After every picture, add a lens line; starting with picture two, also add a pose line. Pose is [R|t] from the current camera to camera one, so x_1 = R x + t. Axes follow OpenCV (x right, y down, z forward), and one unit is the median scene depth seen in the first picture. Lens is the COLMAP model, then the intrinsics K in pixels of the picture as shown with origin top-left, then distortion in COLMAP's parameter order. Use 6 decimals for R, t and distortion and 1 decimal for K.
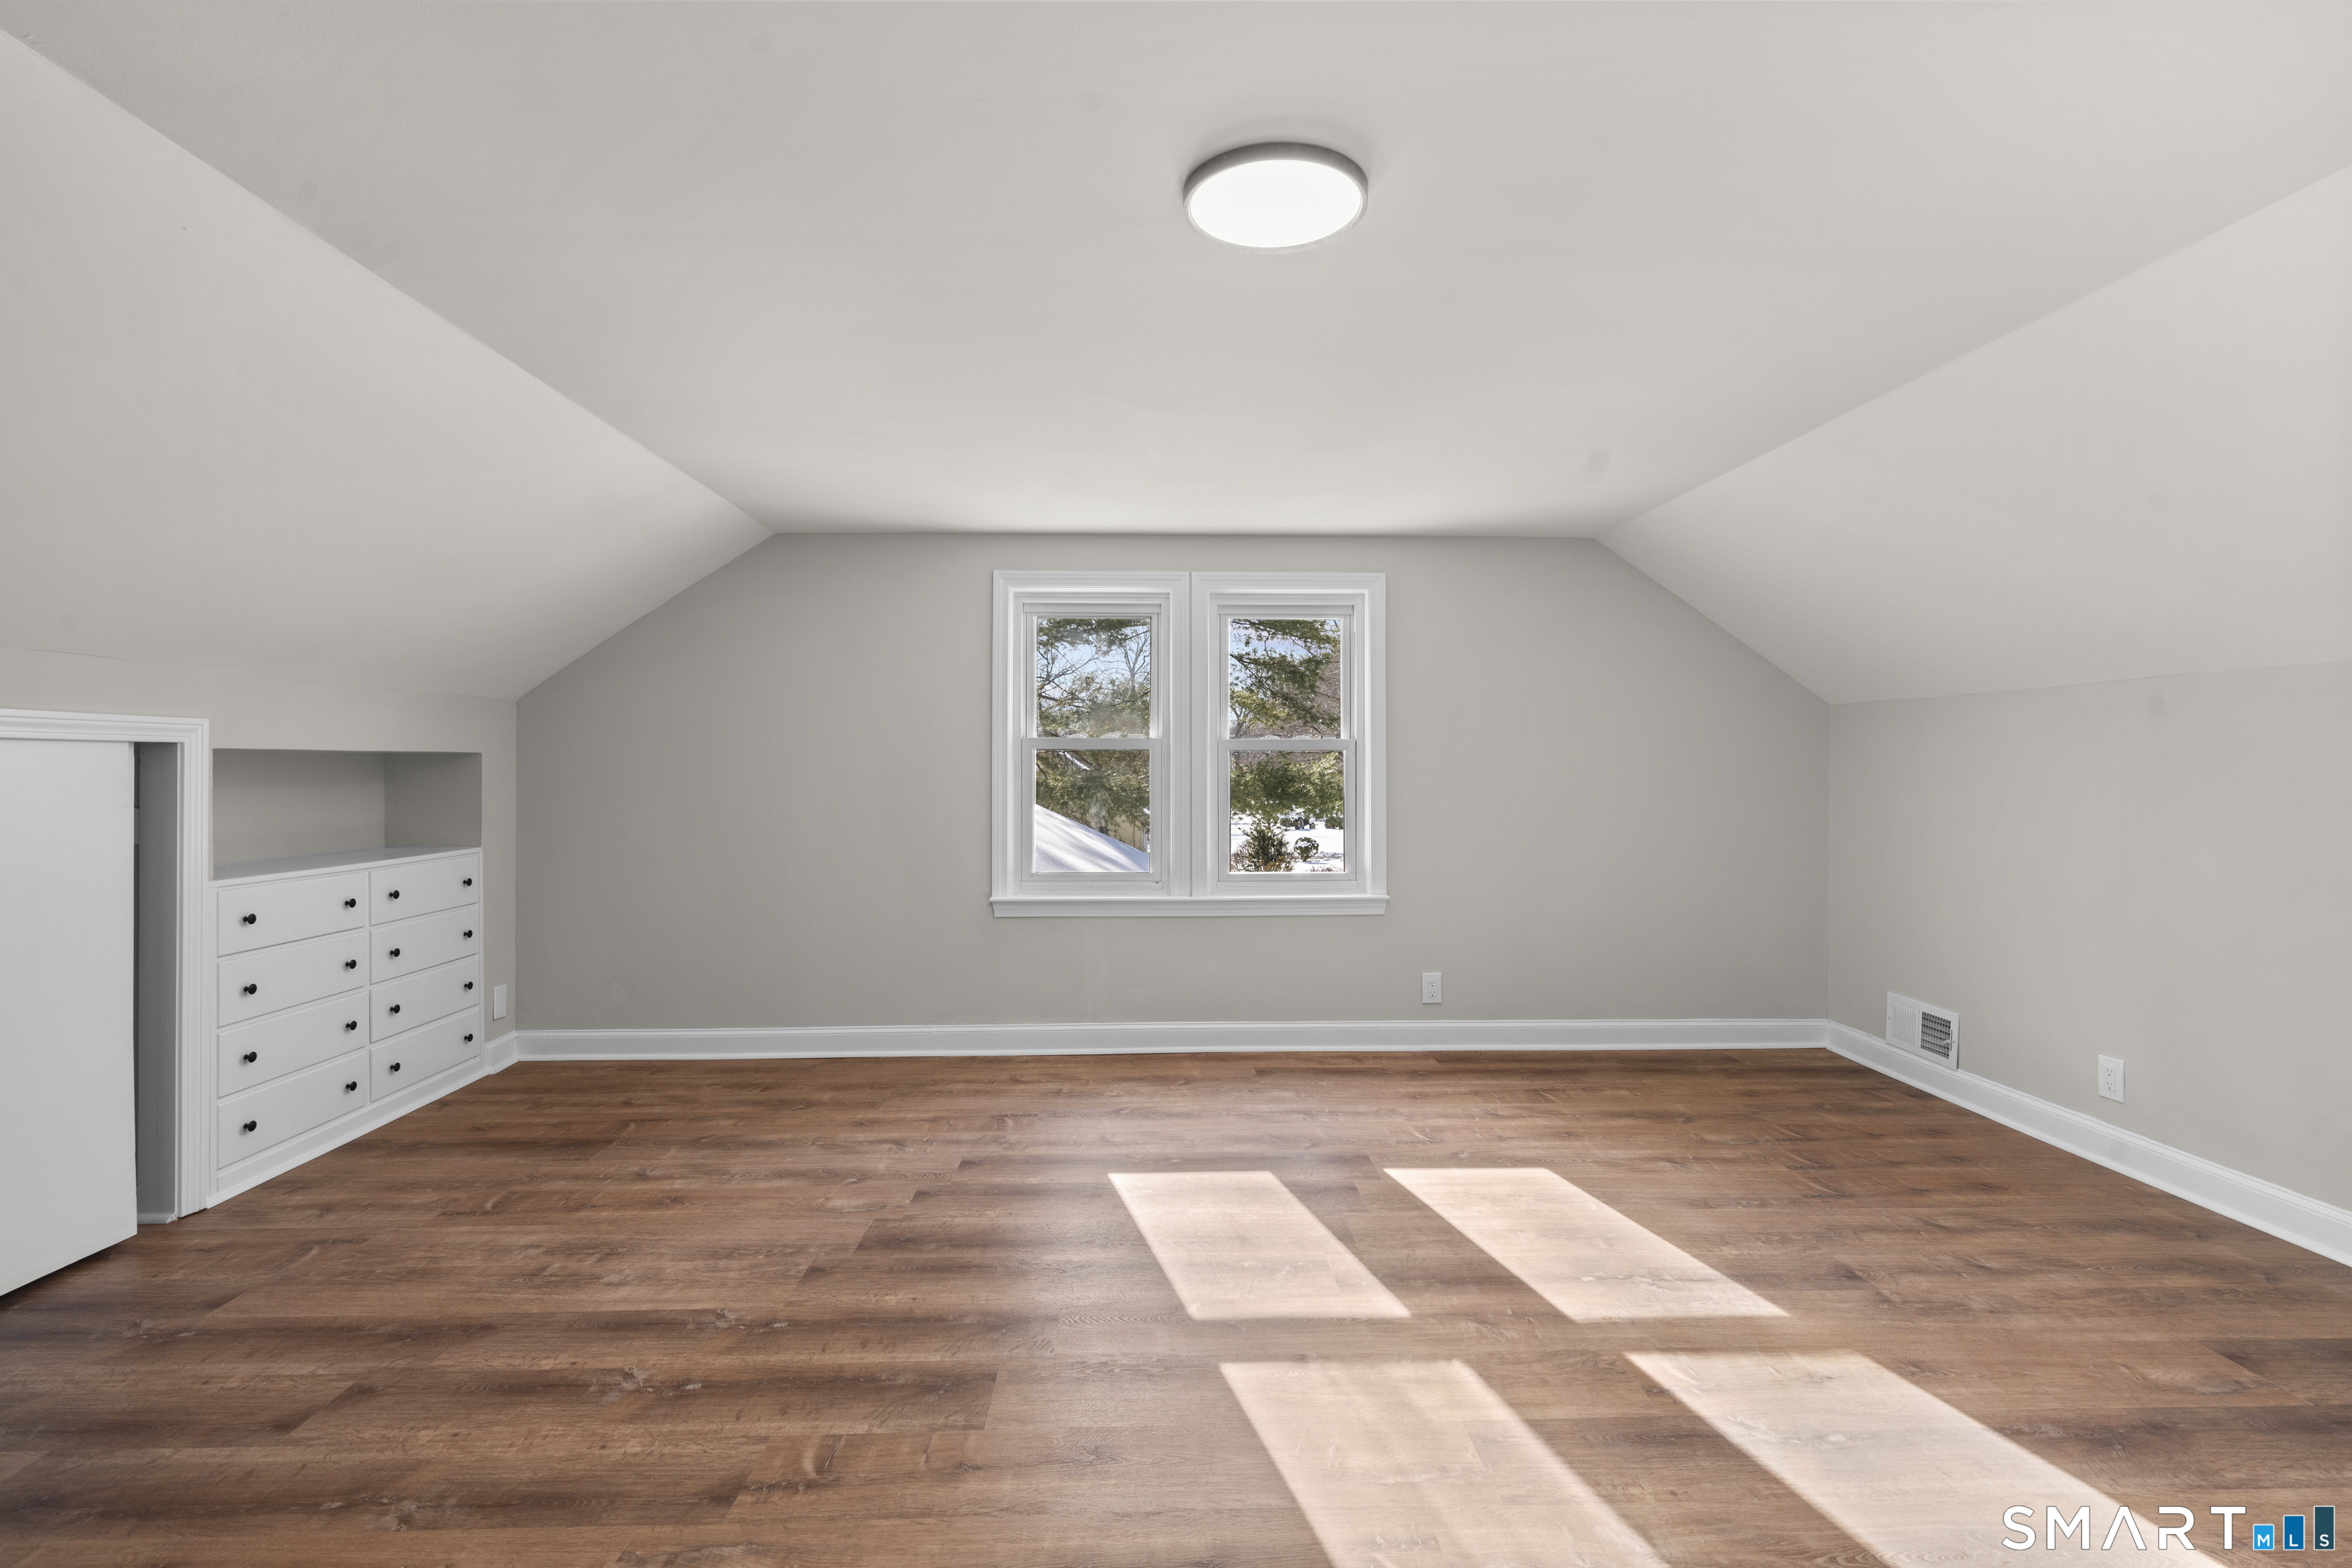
lens RADIAL K [[1060.2, 0, 1179.1], [0, 1060.2, 777.0], [0, 0, 1]] dist [-0.005696, 0.004531]
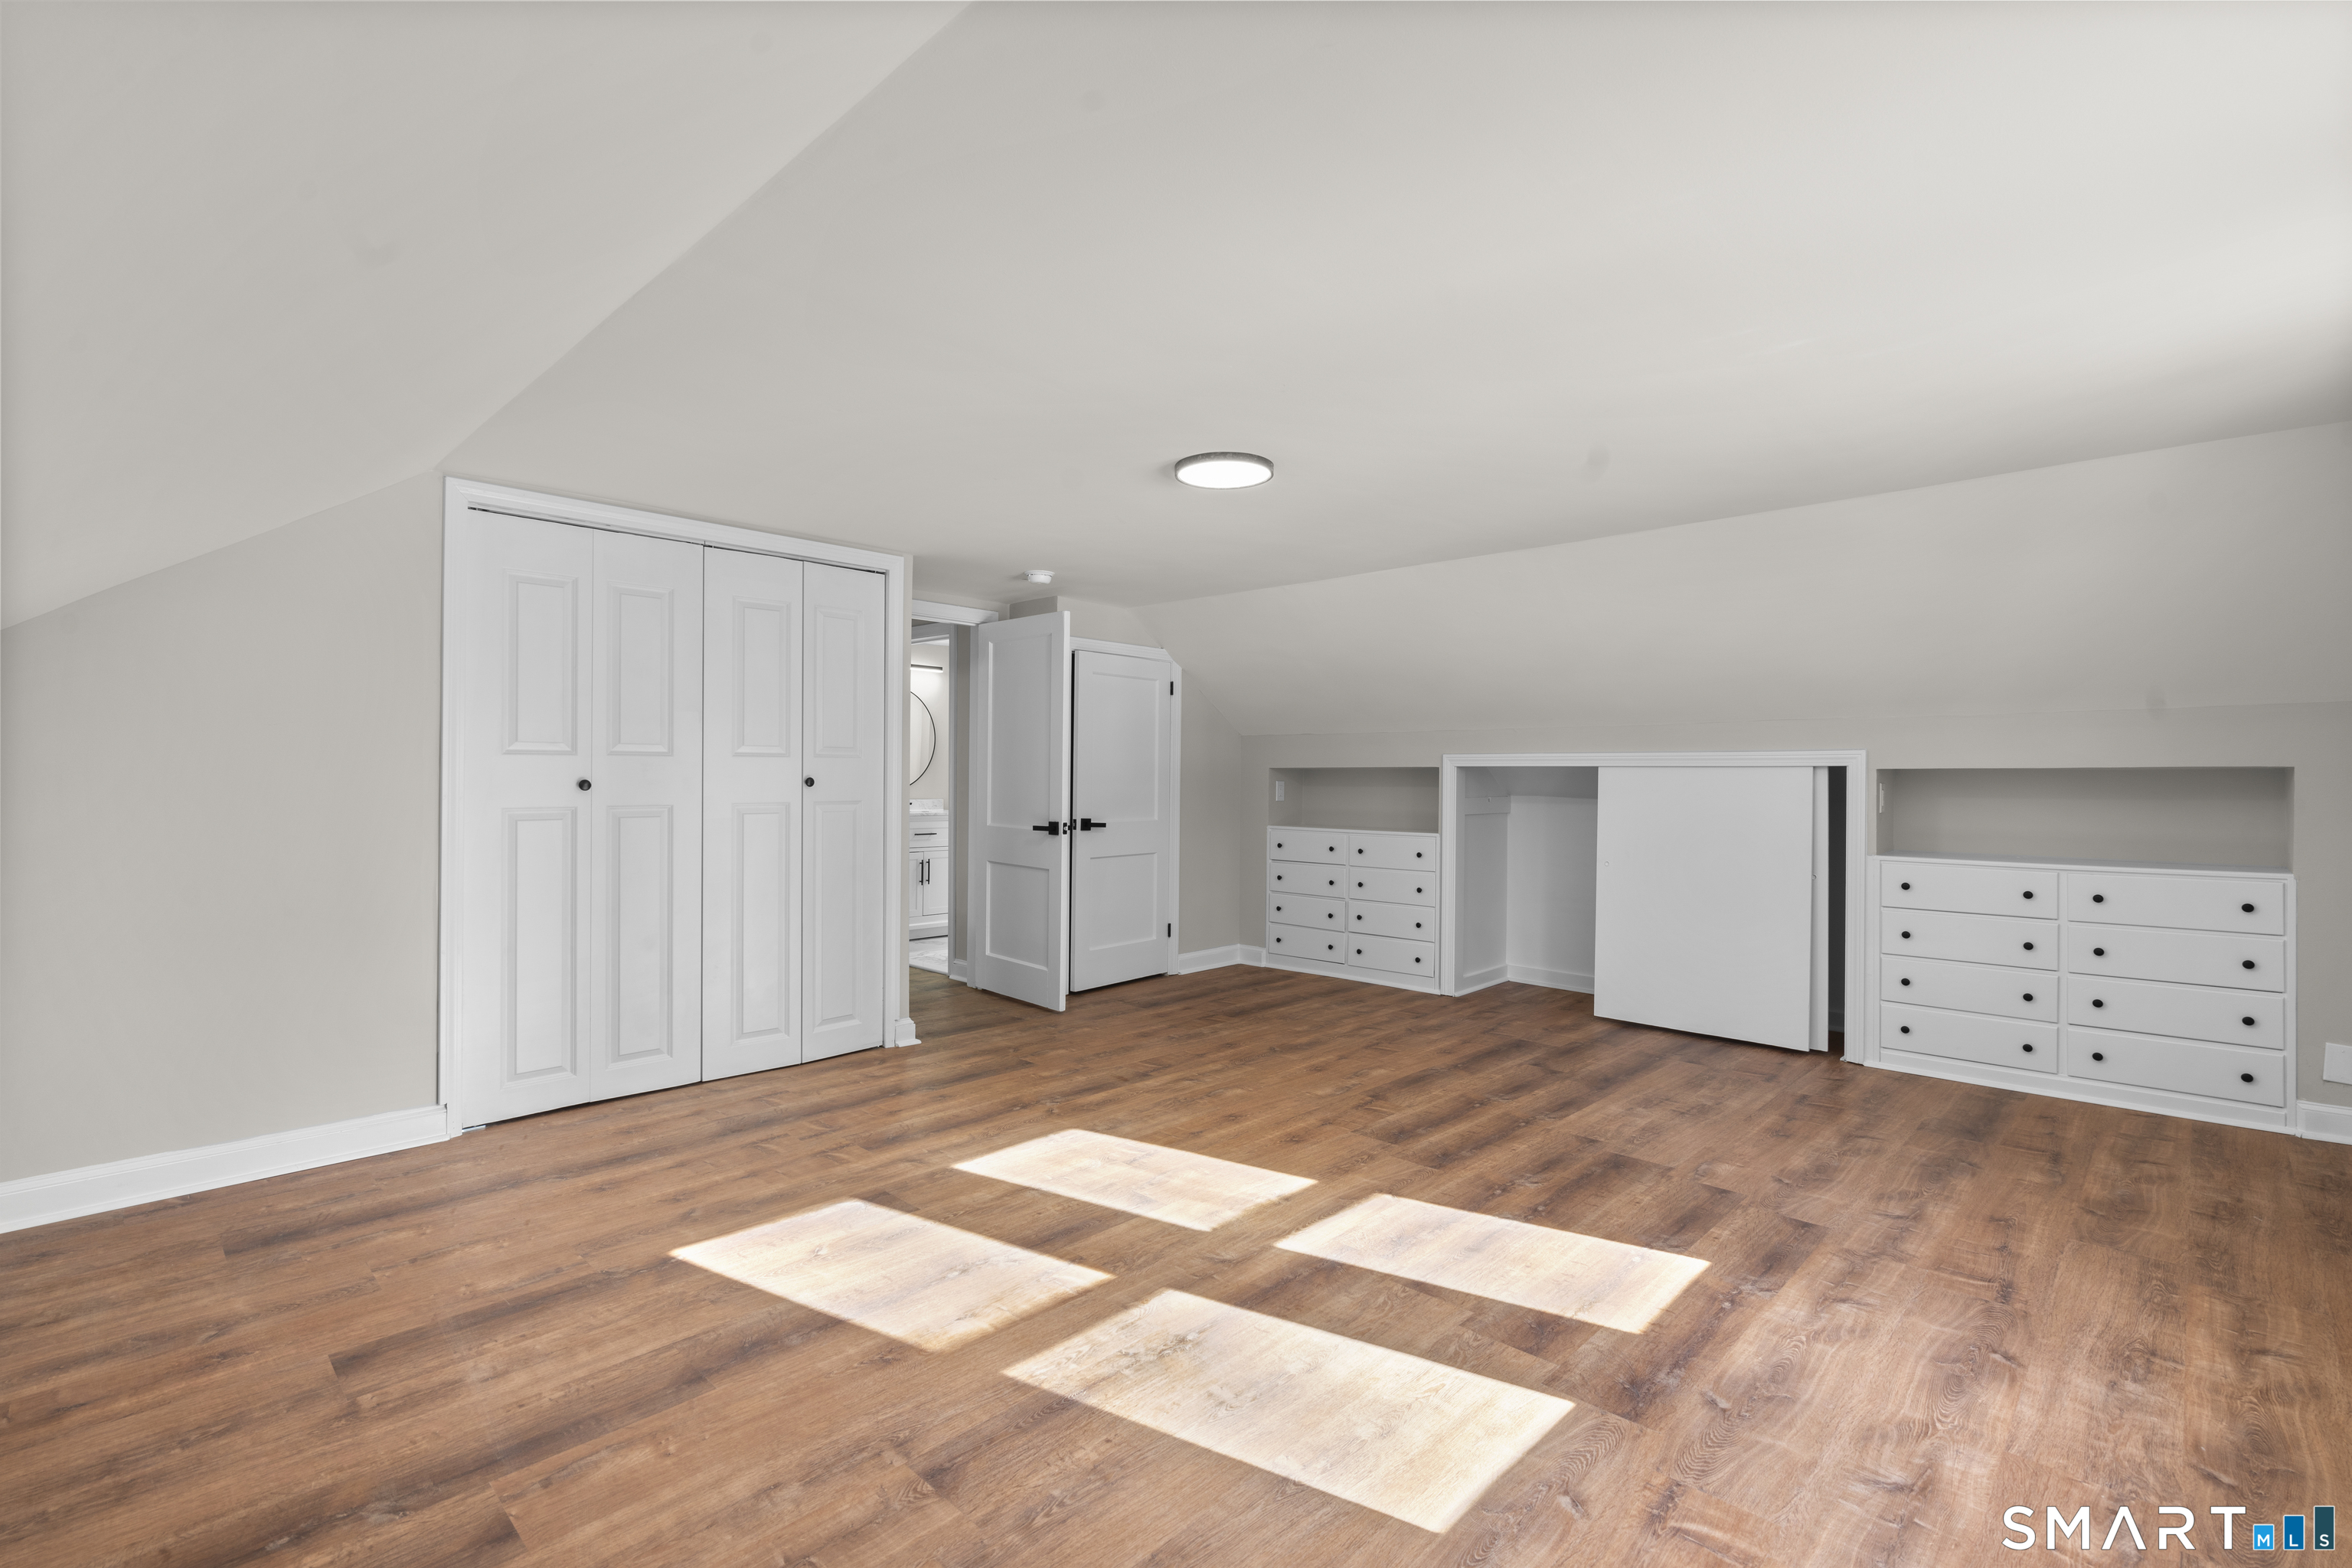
lens RADIAL K [[1060.2, 0, 1179.1], [0, 1060.2, 777.0], [0, 0, 1]] dist [-0.005696, 0.004531]
pose [[-0.719472, -0.008161, -0.694473, 0.840481], [-0.012622, 0.999919, 0.001325, -0.005049], [0.694407, 0.009719, -0.719517, 1.340573]]
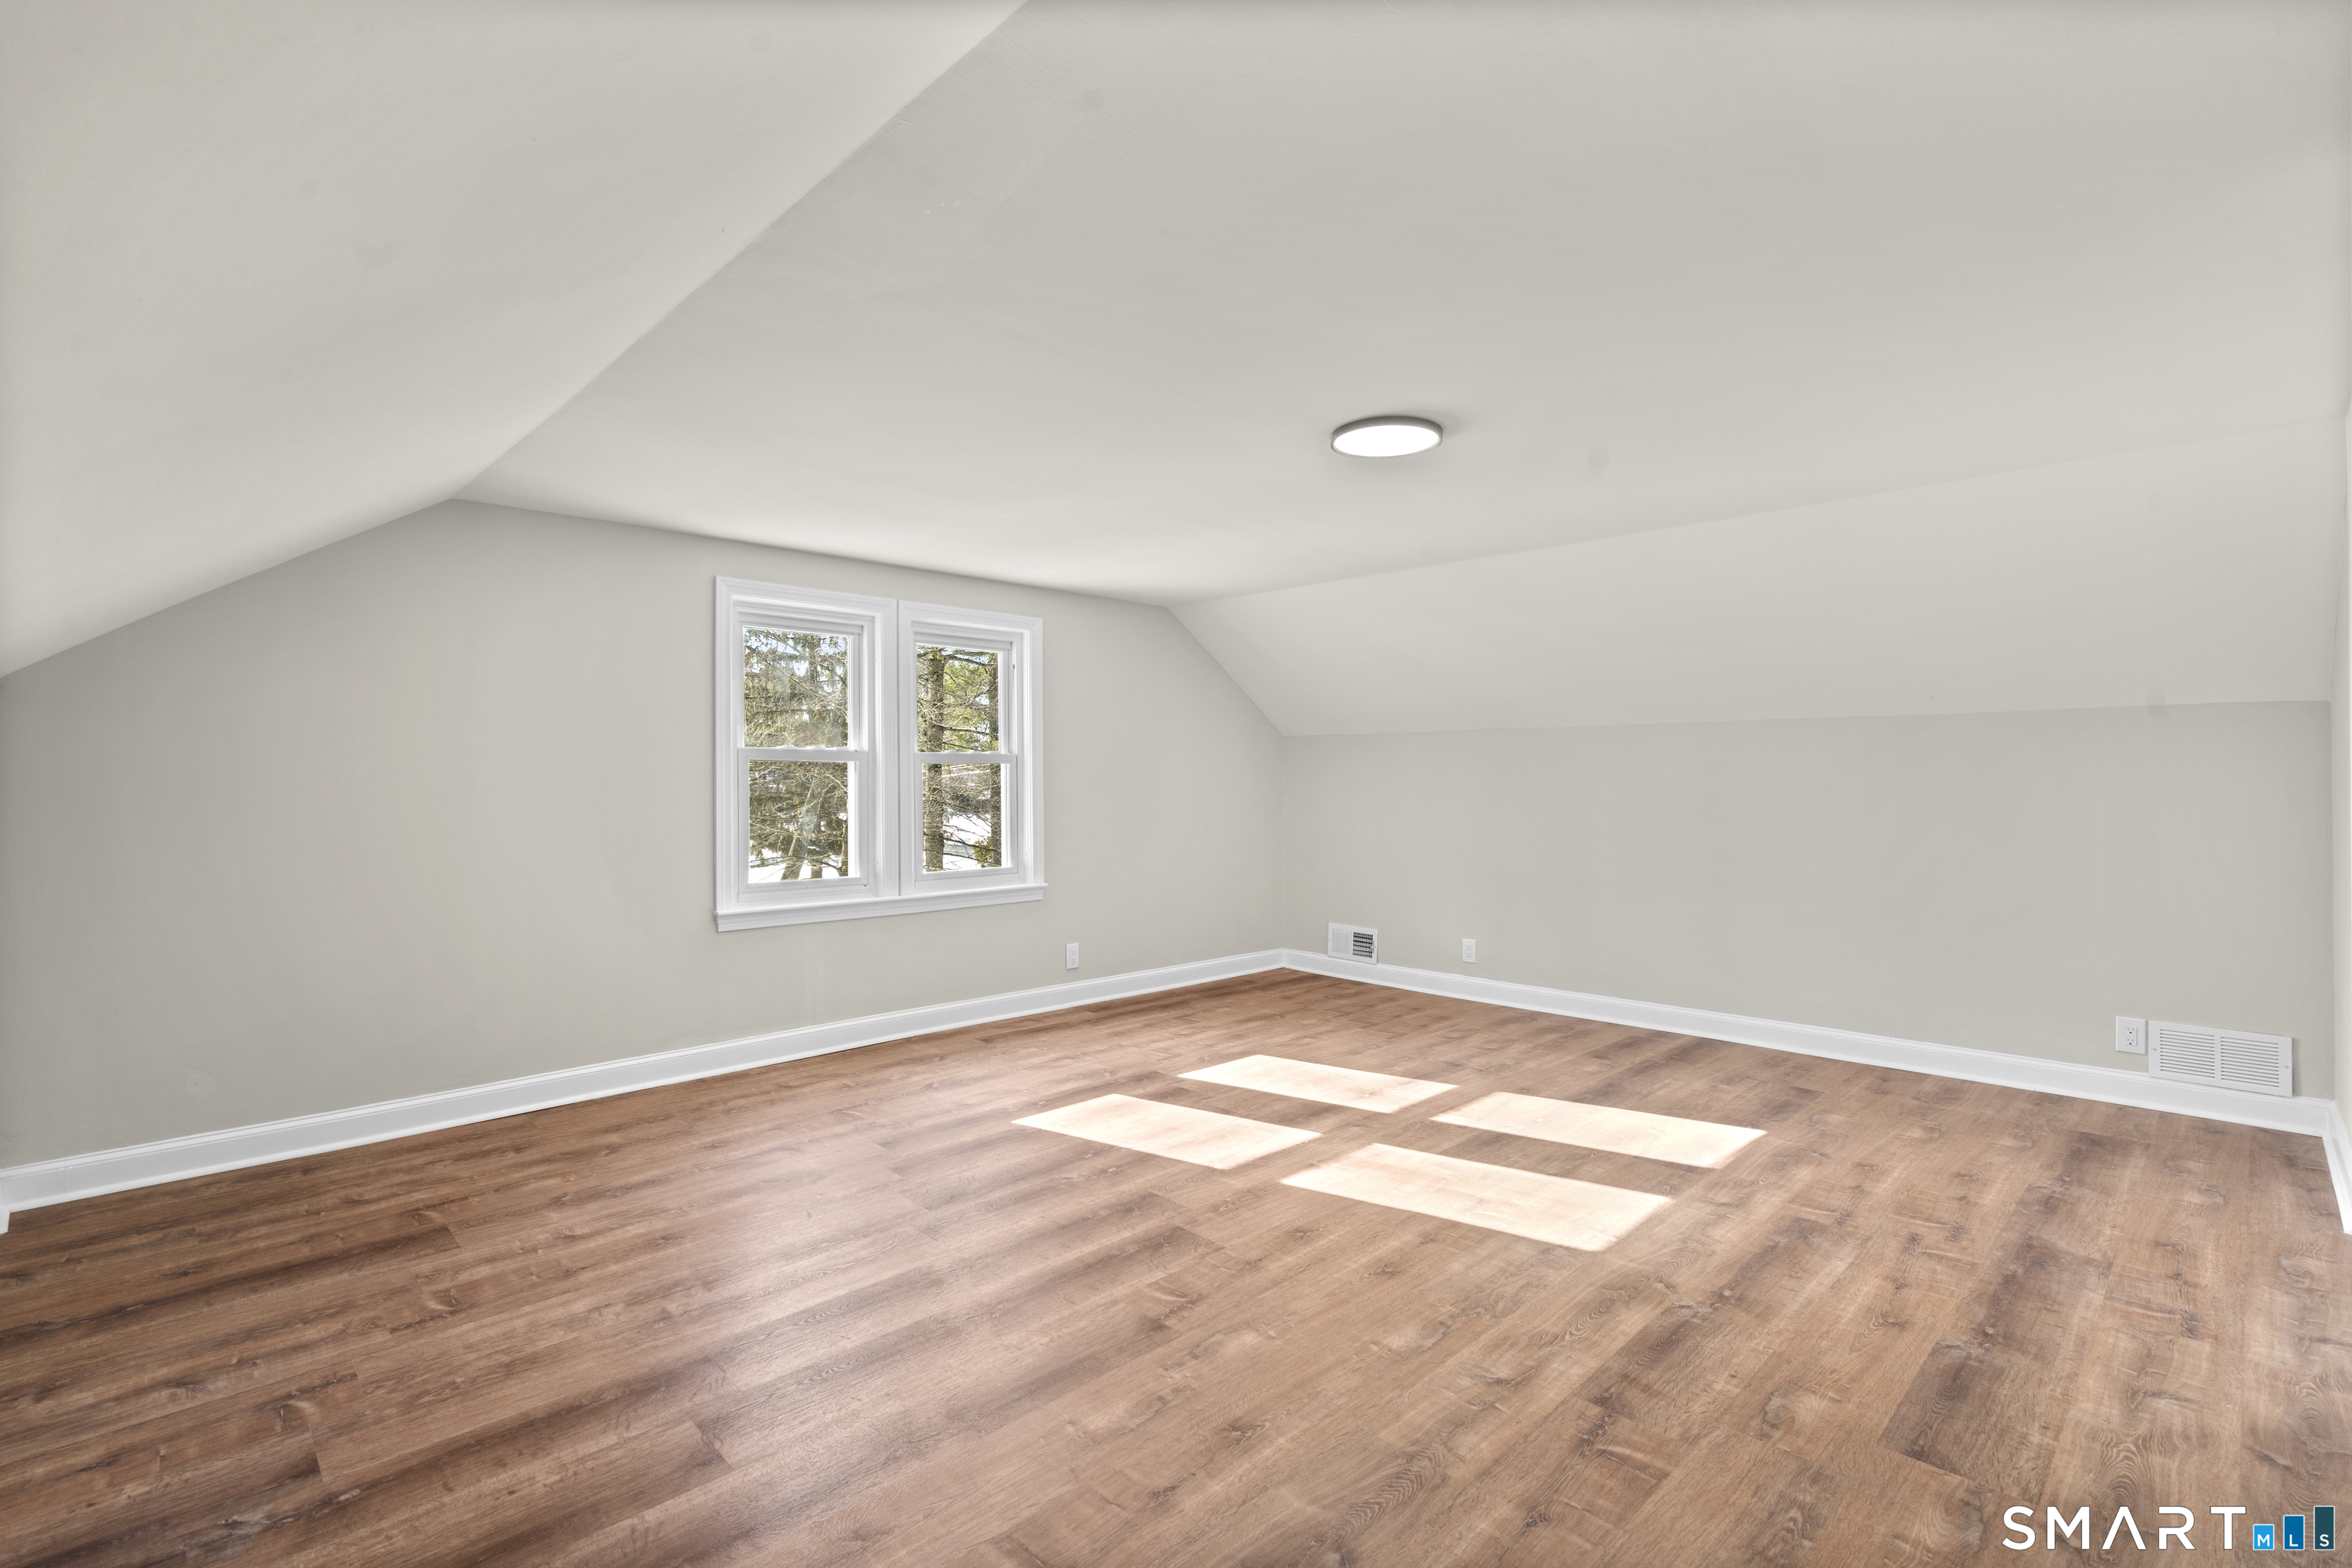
lens RADIAL K [[1060.2, 0, 1179.1], [0, 1060.2, 777.0], [0, 0, 1]] dist [-0.005696, 0.004531]
pose [[0.739266, 0.001510, 0.673411, -0.745942], [0.005091, 0.999956, -0.007831, -0.000173], [-0.673394, 0.009217, 0.739227, -0.004835]]
